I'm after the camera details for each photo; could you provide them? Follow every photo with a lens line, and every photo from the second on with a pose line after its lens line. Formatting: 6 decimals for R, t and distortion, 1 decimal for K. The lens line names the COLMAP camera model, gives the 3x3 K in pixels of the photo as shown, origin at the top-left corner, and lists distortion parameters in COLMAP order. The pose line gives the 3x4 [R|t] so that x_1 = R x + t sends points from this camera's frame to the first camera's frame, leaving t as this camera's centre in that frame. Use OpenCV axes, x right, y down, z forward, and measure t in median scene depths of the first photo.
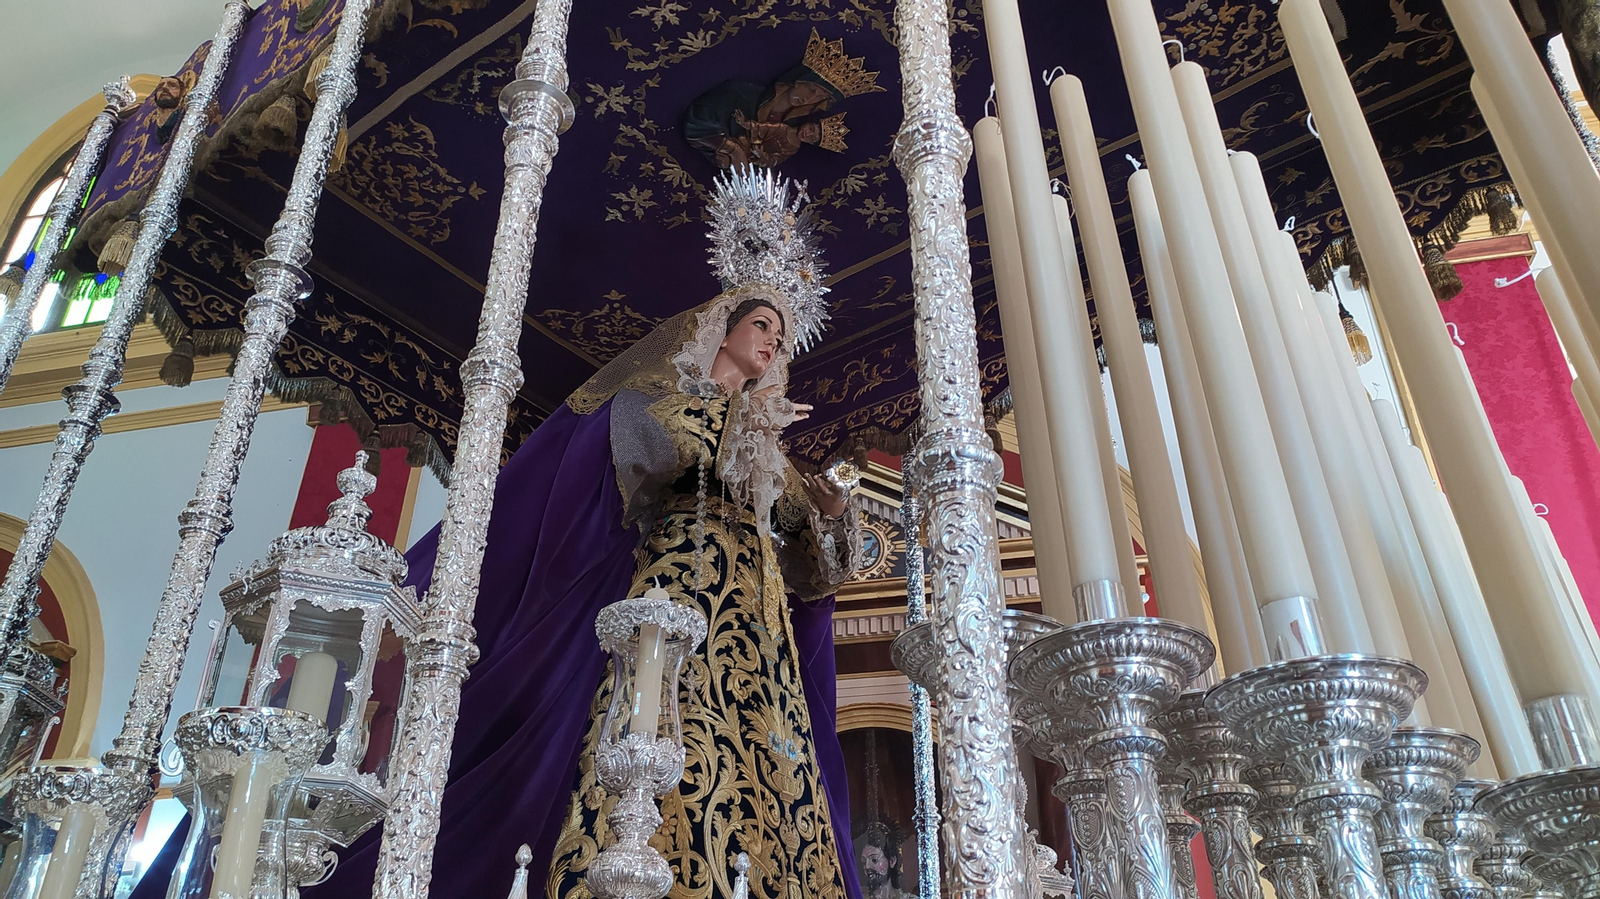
lens RADIAL K [[1186.3, 0, 800.0], [0, 1186.3, 449.5], [0, 0, 1]] dist [0.062525, -0.054623]
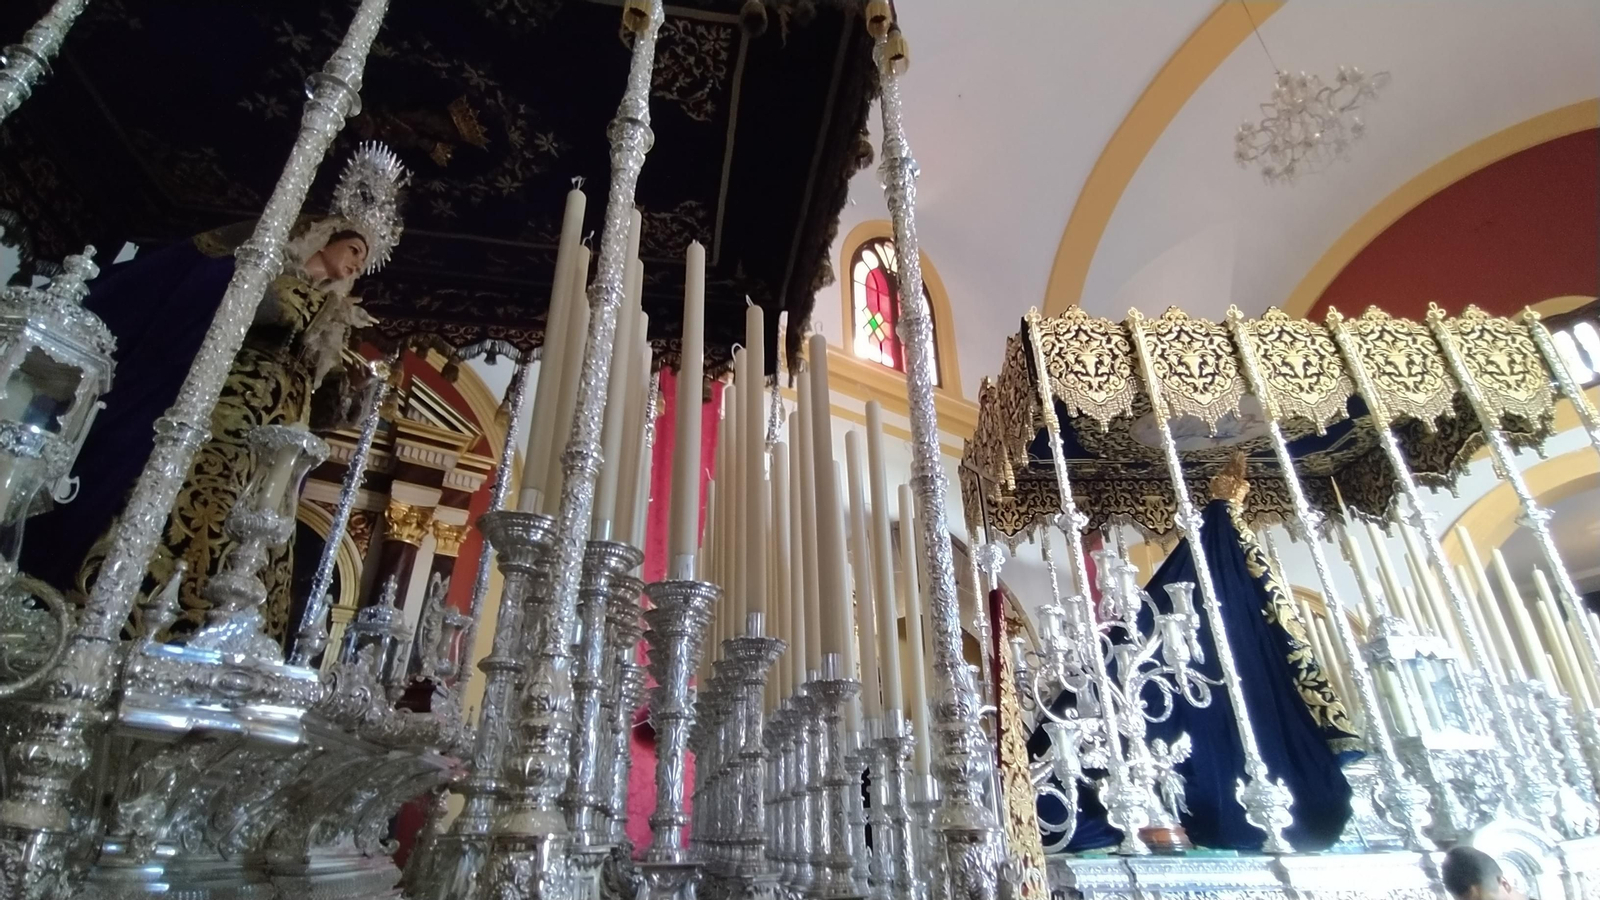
lens RADIAL K [[743.5, 0, 776.2], [0, 743.5, 443.0], [0, 0, 1]] dist [0.020364, -0.025697]
pose [[0.693222, 0.334996, 0.638139, -0.209202], [-0.381145, 0.921869, -0.069898, -0.020618], [-0.611696, -0.194769, 0.766742, -0.105742]]
